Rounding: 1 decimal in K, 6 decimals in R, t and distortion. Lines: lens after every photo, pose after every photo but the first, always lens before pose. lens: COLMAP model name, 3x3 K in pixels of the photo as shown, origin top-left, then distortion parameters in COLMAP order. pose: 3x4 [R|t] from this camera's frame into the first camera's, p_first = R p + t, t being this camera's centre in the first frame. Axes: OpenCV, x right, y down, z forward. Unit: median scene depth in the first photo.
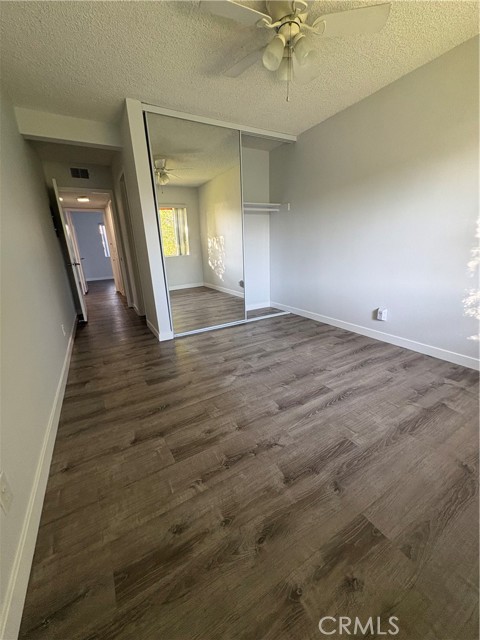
lens RADIAL K [[254.0, 0, 240.1], [0, 254.0, 321.4], [0, 0, 1]] dist [0.002616, -0.000099]
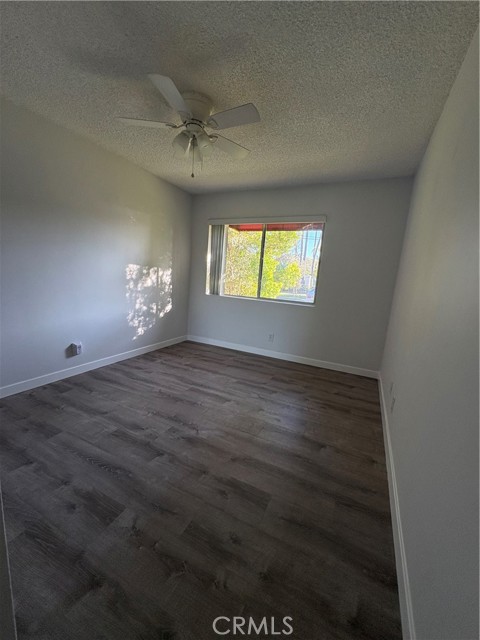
lens RADIAL K [[254.0, 0, 238.8], [0, 254.0, 320.6], [0, 0, 1]] dist [0.002616, -0.000099]
pose [[-0.554942, -0.145050, 0.819146, -0.777862], [0.196486, 0.933967, 0.298494, -0.392294], [-0.808352, 0.326597, -0.489798, 1.207728]]
